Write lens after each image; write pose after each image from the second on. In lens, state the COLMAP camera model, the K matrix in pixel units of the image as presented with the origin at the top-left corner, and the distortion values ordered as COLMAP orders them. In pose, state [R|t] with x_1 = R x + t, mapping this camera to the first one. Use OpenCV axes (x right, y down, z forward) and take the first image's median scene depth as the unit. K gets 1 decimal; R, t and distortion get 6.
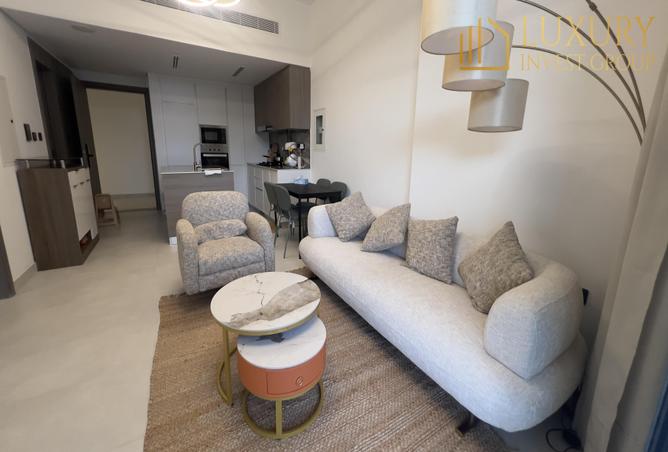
lens RADIAL K [[311.7, 0, 358.7], [0, 311.7, 216.4], [0, 0, 1]] dist [-0.001810, -0.000187]
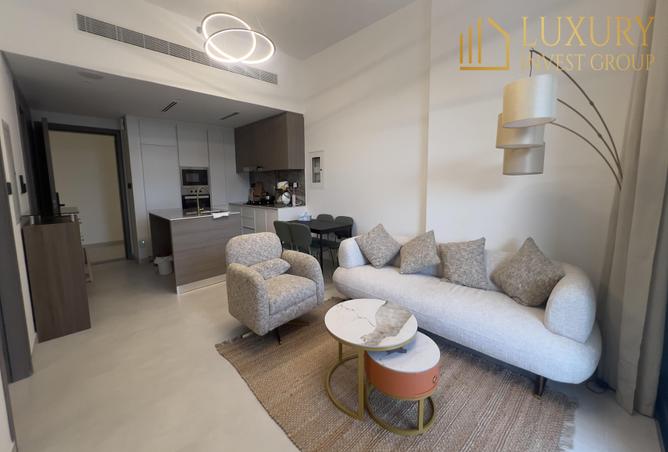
lens RADIAL K [[311.7, 0, 358.7], [0, 311.7, 216.4], [0, 0, 1]] dist [-0.001810, -0.000187]
pose [[0.961897, -0.066955, 0.265087, -0.345524], [0.090895, 0.992715, -0.079084, -0.020514], [-0.257861, 0.100165, 0.960976, -0.081063]]
